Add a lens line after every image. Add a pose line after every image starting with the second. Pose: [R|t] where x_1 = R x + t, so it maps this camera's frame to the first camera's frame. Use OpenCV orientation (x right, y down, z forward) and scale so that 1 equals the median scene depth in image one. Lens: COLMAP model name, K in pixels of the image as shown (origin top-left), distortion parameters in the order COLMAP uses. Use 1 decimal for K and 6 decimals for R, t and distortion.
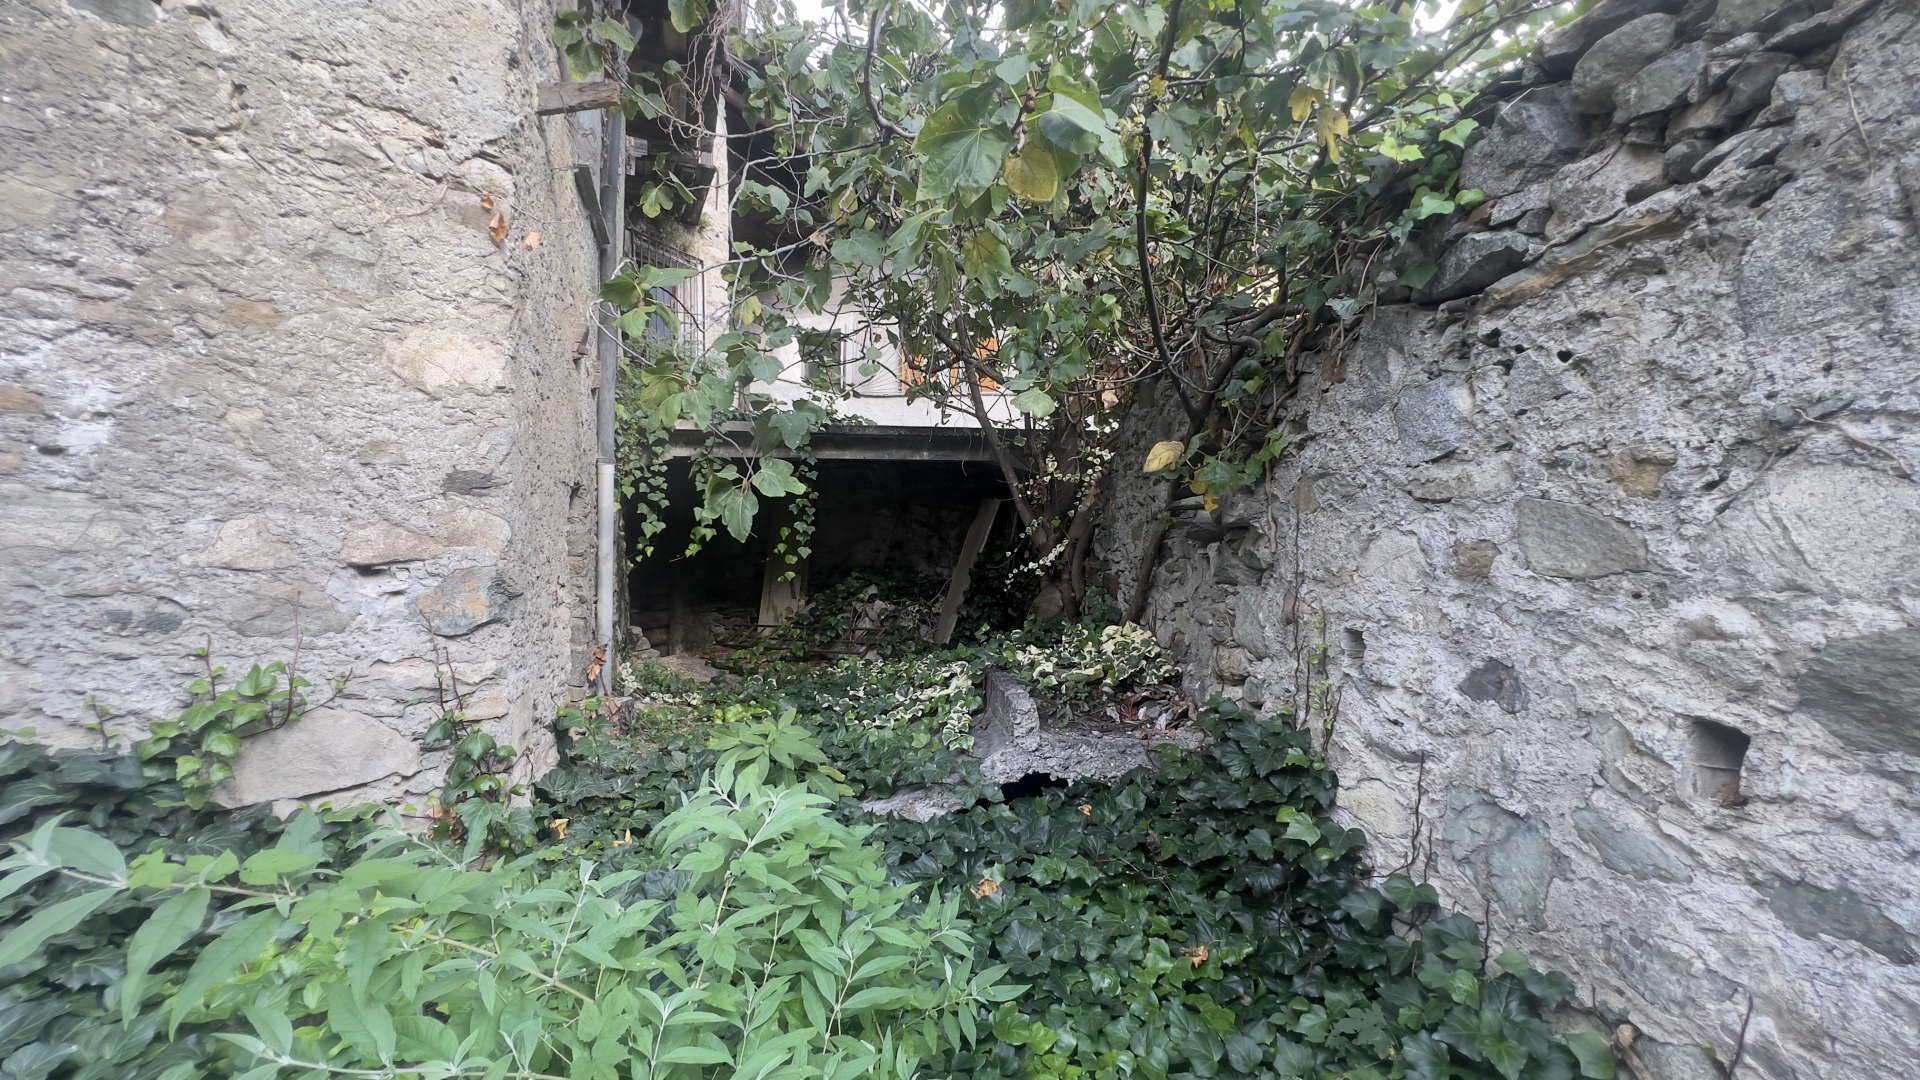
lens RADIAL K [[766.5, 0, 965.8], [0, 766.5, 547.0], [0, 0, 1]] dist [-0.003366, 0.000721]
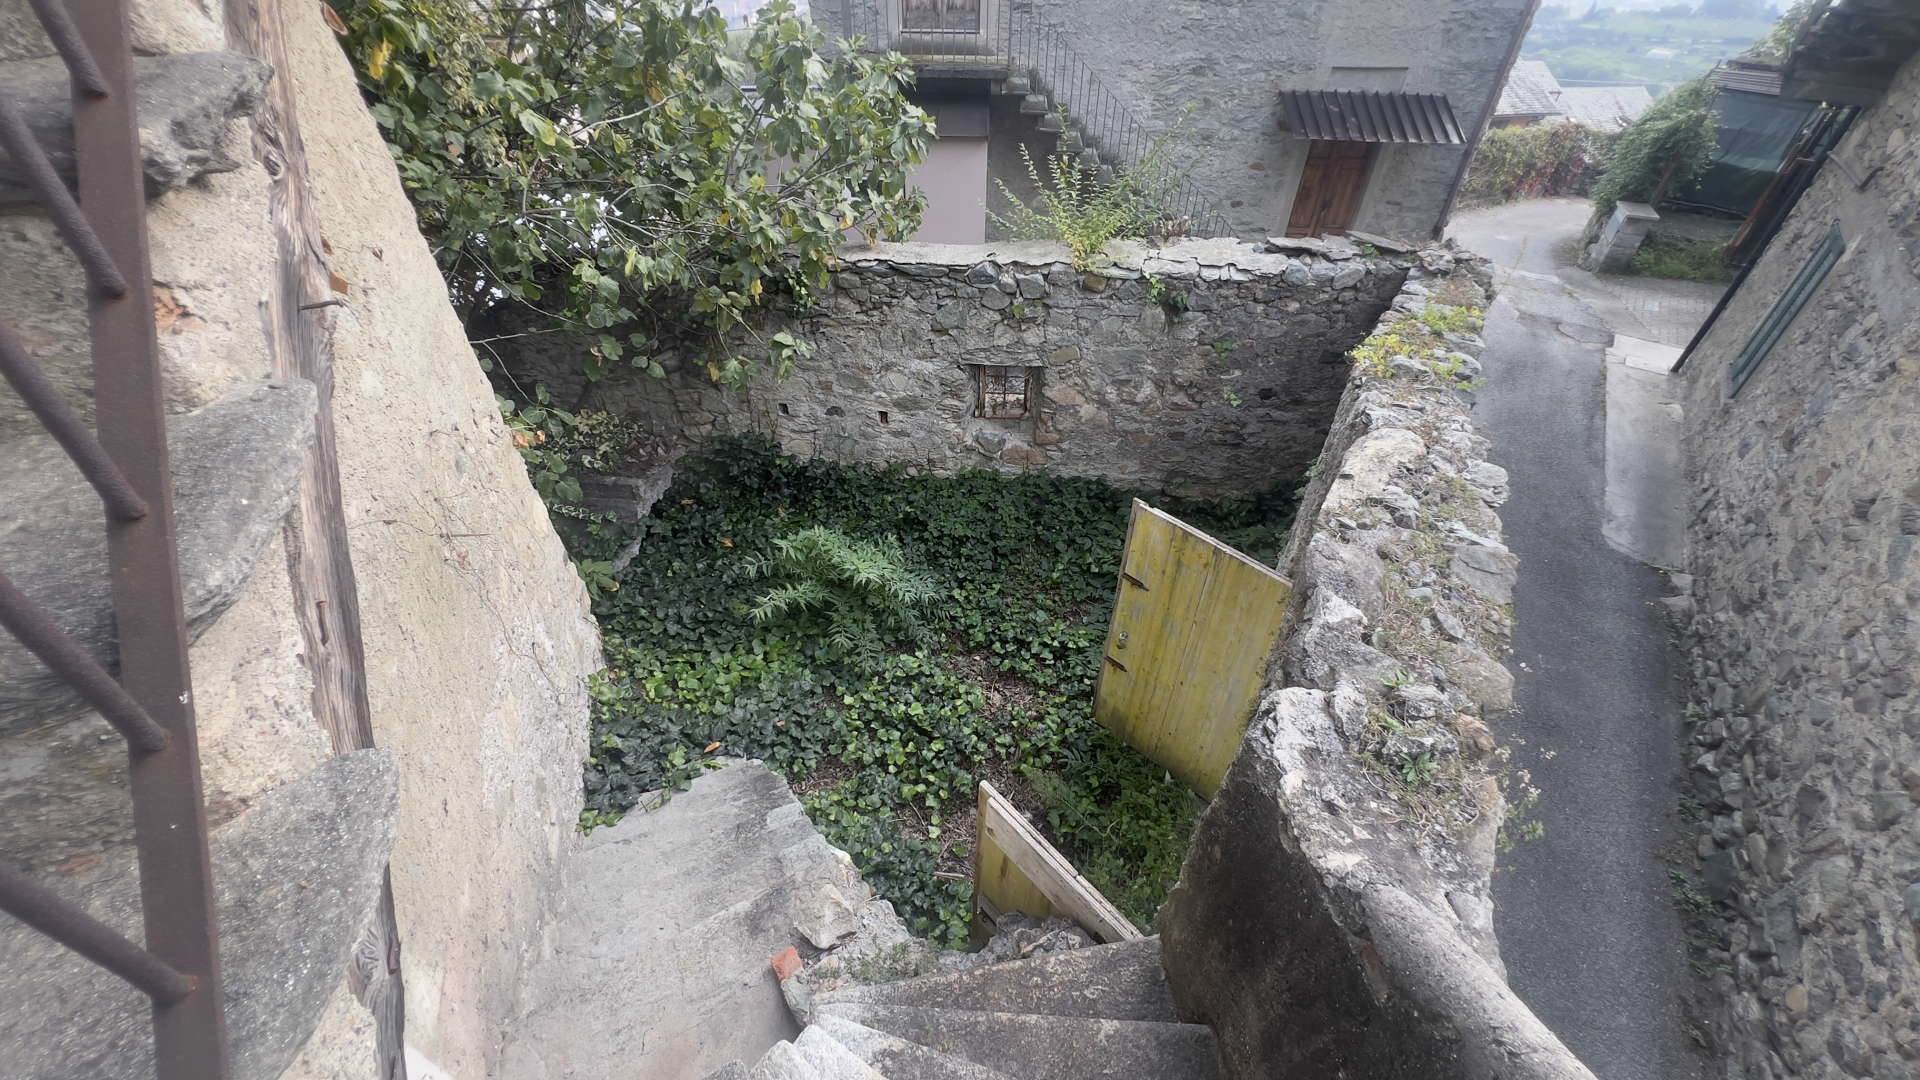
lens RADIAL K [[766.5, 0, 963.9], [0, 766.5, 544.7], [0, 0, 1]] dist [-0.003366, 0.000721]
pose [[0.210227, -0.644058, 0.735523, -1.960210], [0.010546, 0.753786, 0.657035, -1.458033], [-0.977596, -0.130369, 0.165258, -0.342232]]
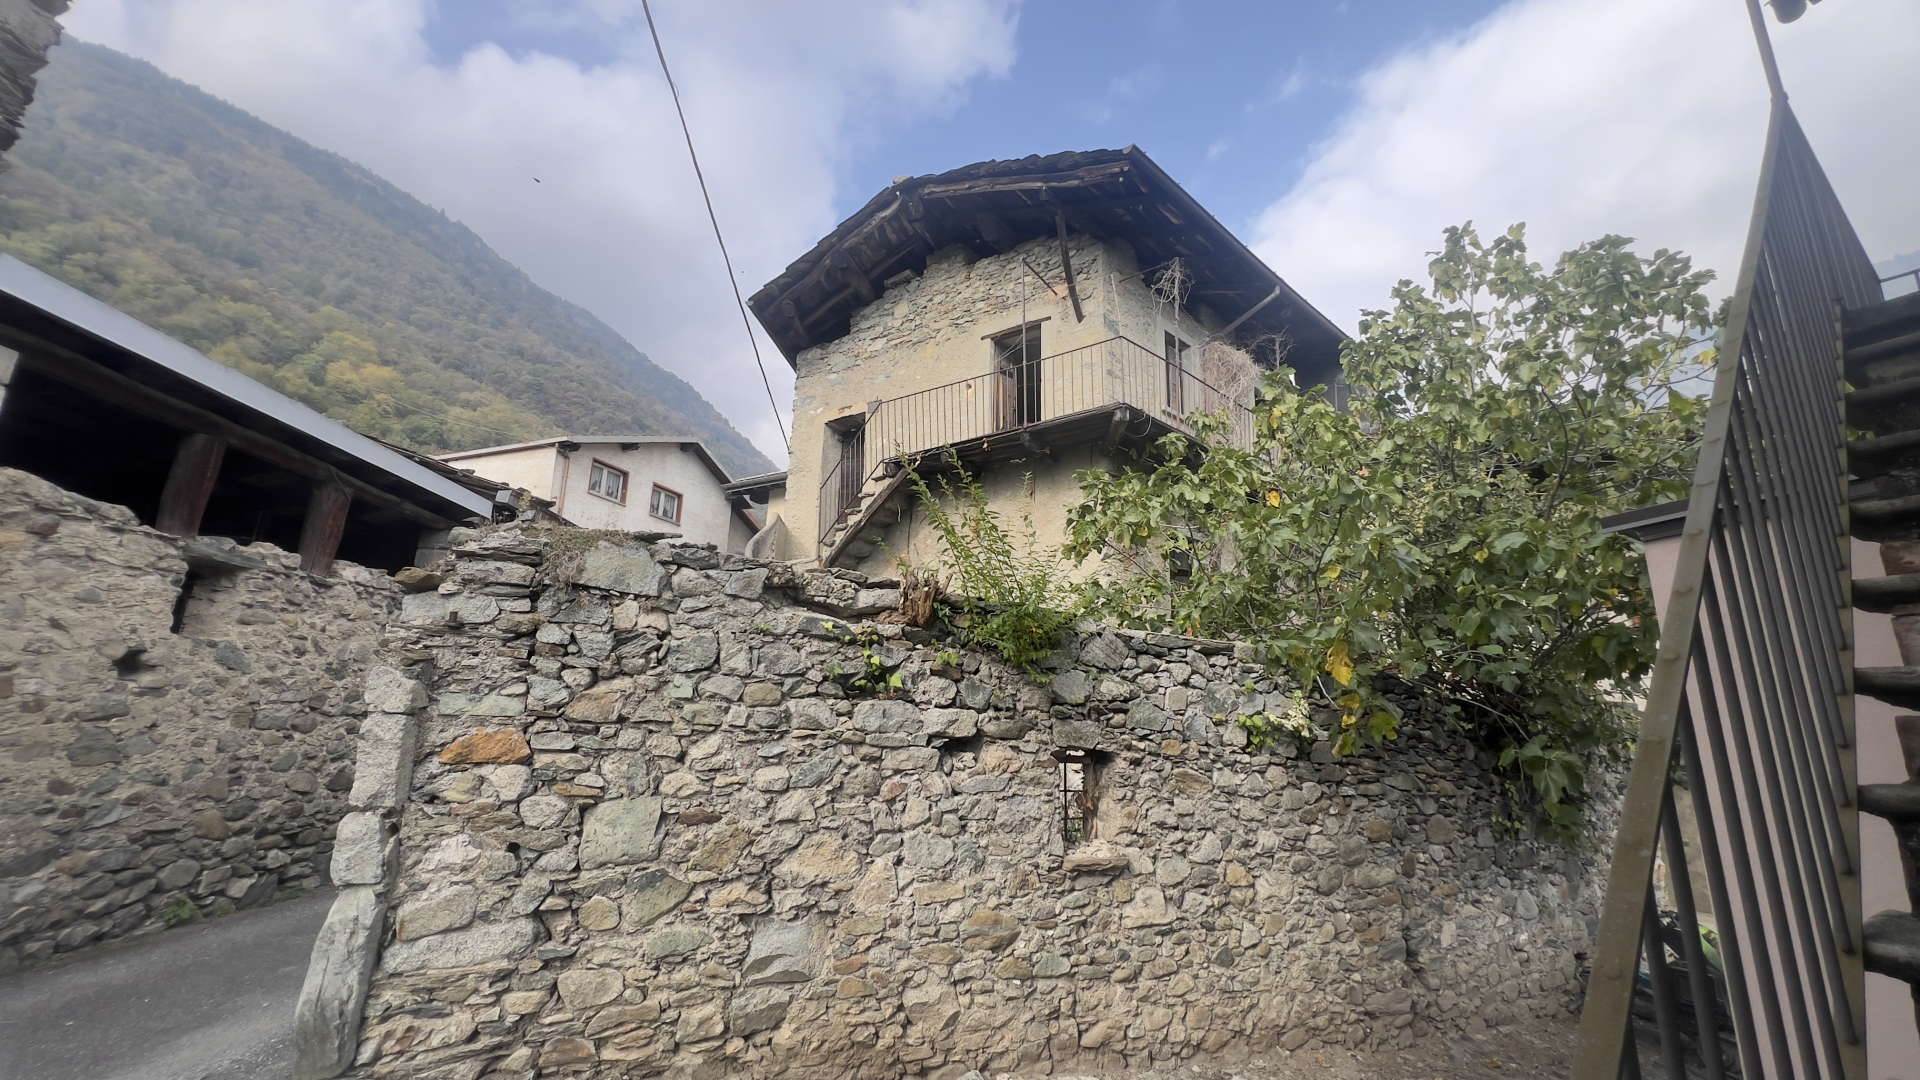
lens RADIAL K [[766.5, 0, 955.7], [0, 766.5, 534.6], [0, 0, 1]] dist [-0.003366, 0.000721]
pose [[0.372162, -0.217466, -0.902333, 2.731637], [-0.050304, 0.966011, -0.253561, -0.112183], [0.926804, 0.139757, 0.348573, -1.072647]]
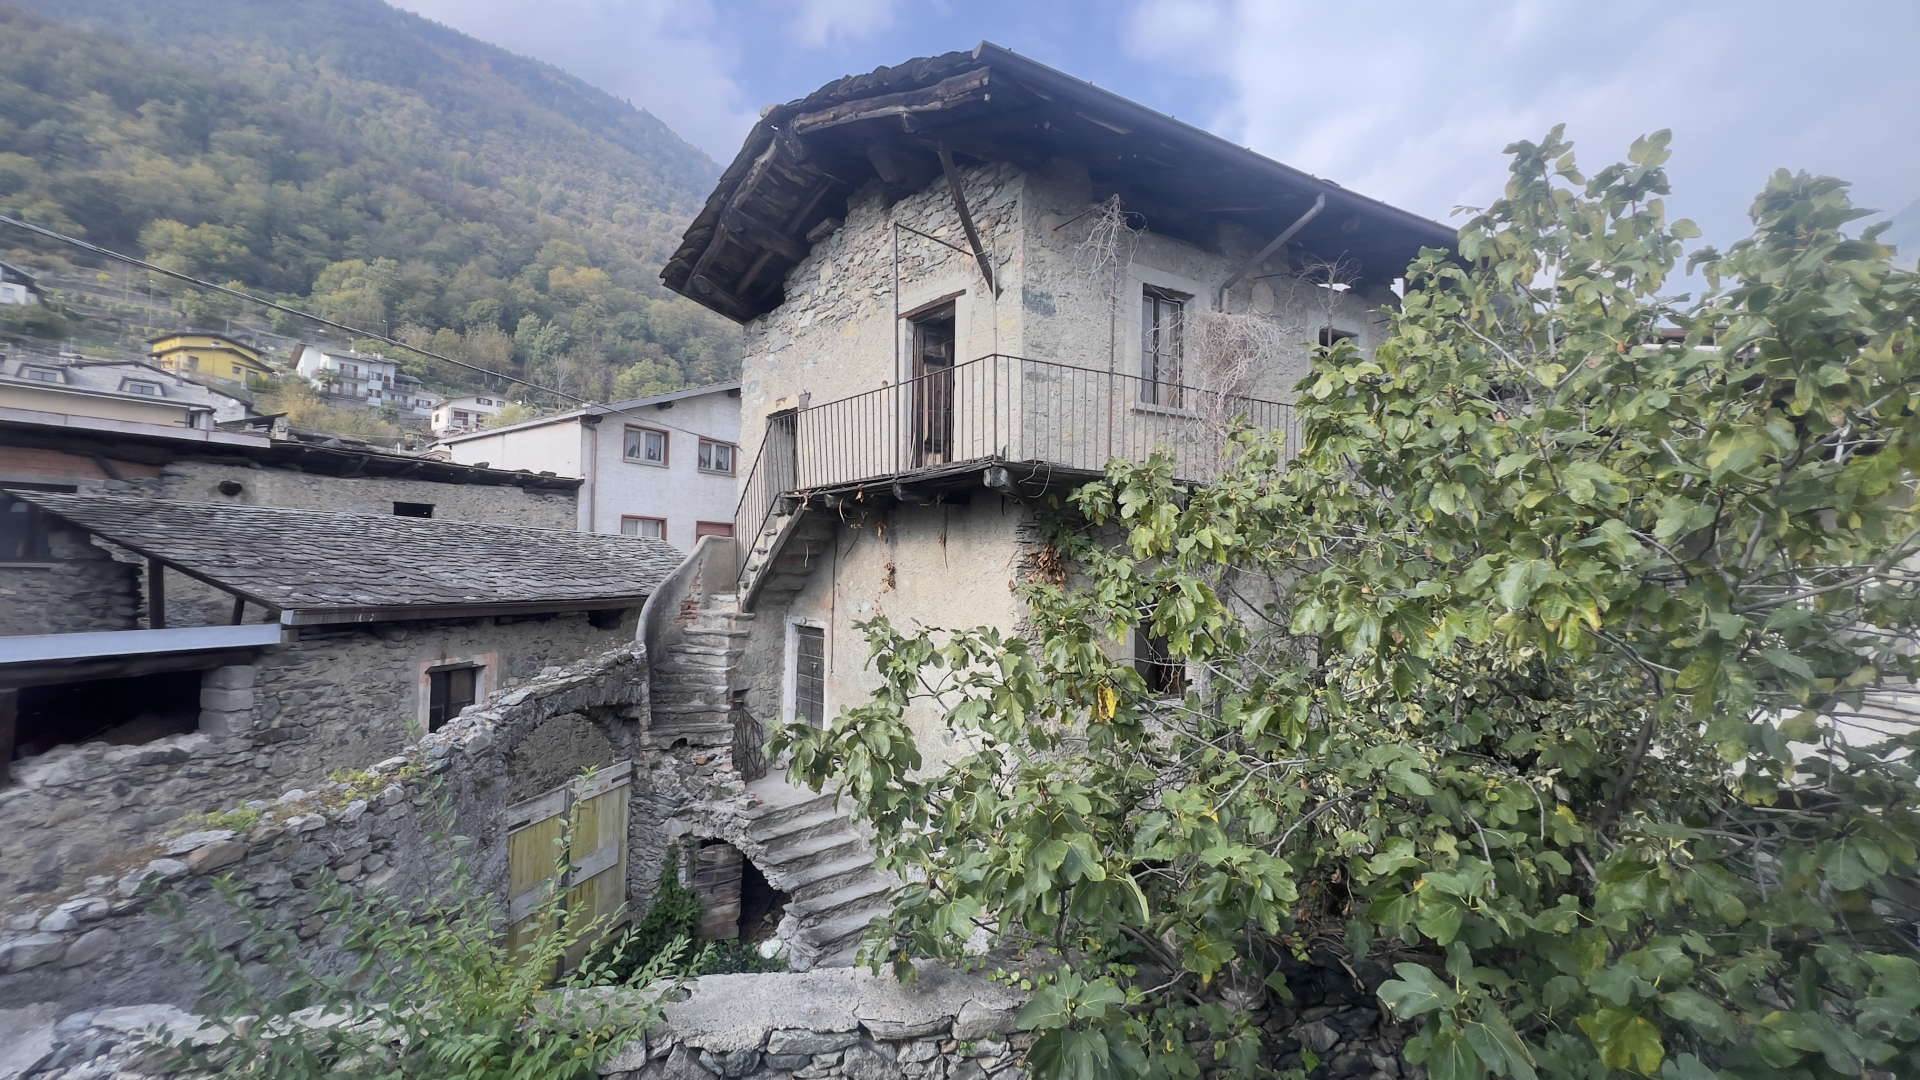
lens RADIAL K [[766.5, 0, 960.1], [0, 766.5, 535.7], [0, 0, 1]] dist [-0.003366, 0.000721]
pose [[0.139858, -0.051074, -0.988854, 2.299755], [-0.039982, 0.997563, -0.057179, -1.307558], [0.989364, 0.047534, 0.137475, 0.435939]]
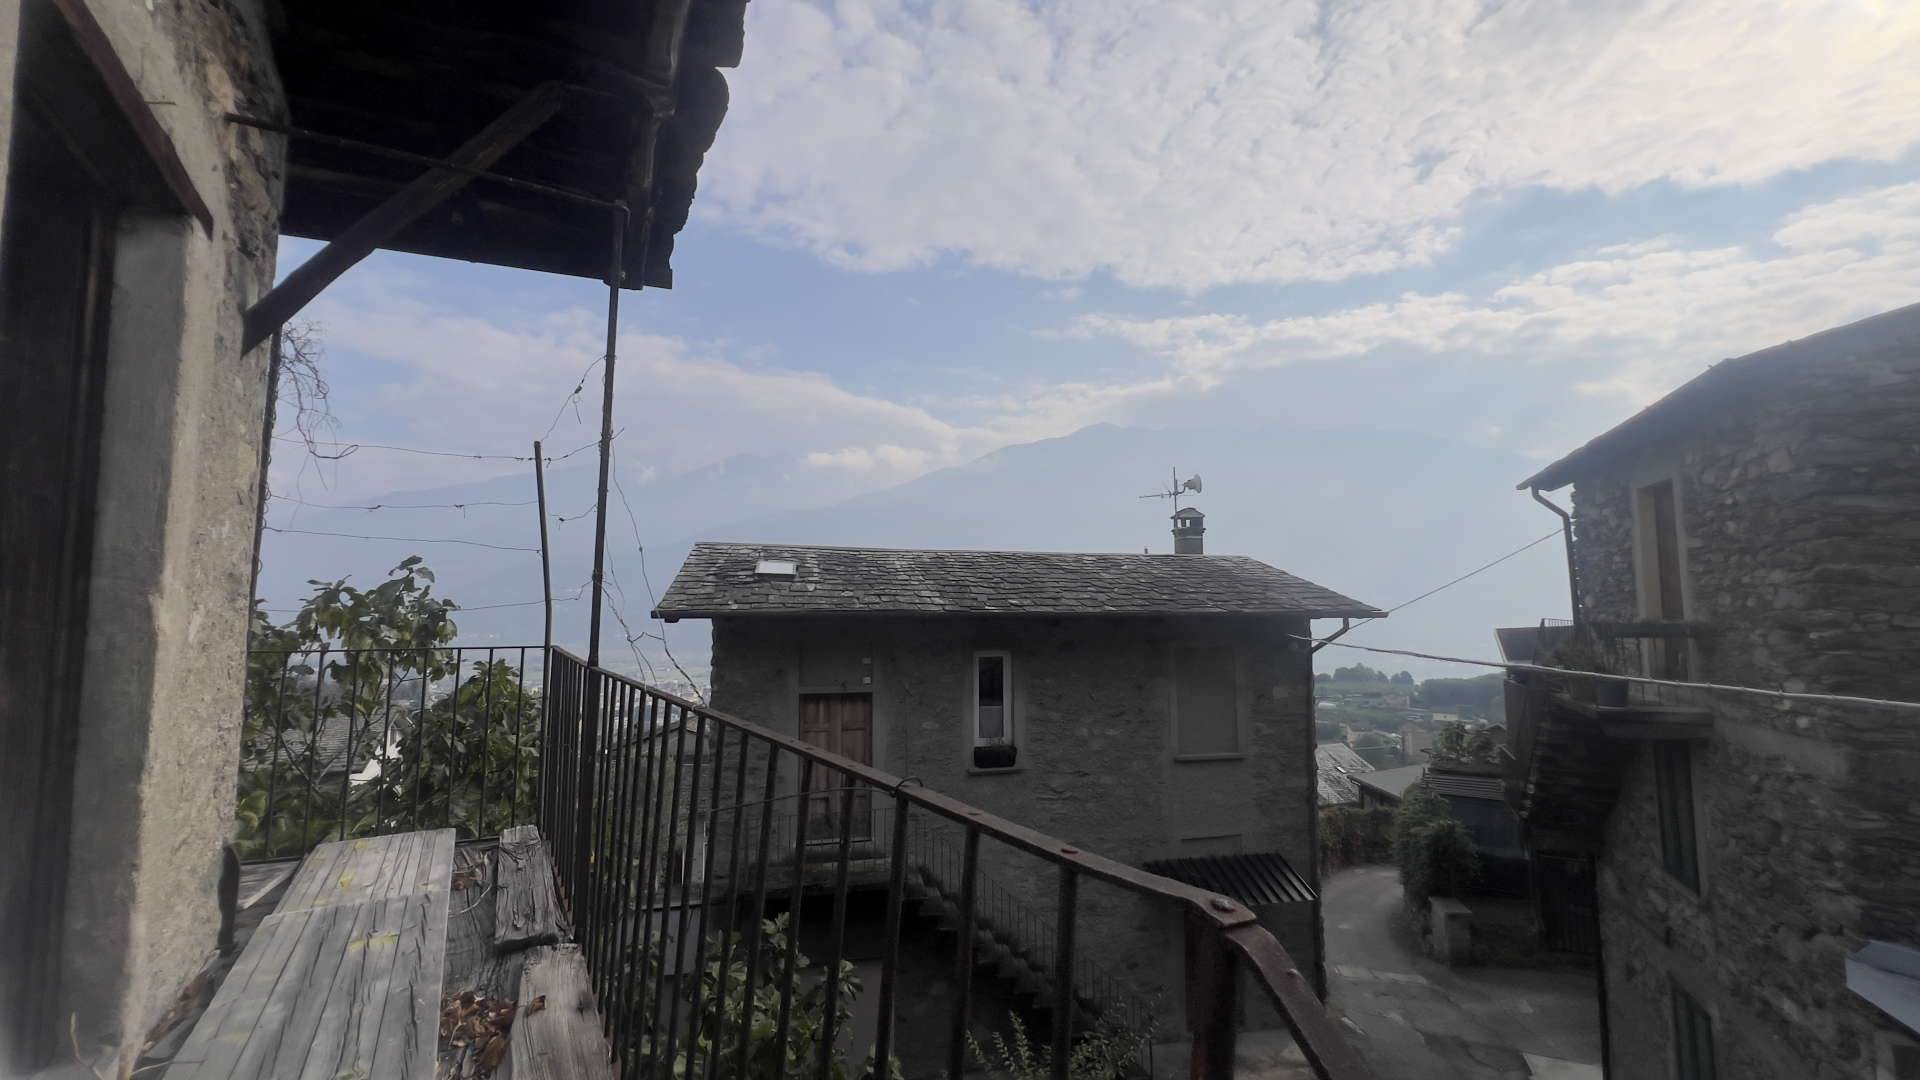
lens RADIAL K [[766.5, 0, 966.1], [0, 766.5, 544.2], [0, 0, 1]] dist [-0.003366, 0.000721]
pose [[-0.016730, 0.083778, 0.996344, -1.687194], [0.028176, 0.996127, -0.083286, -2.110283], [-0.999463, 0.026680, -0.019026, 0.090325]]
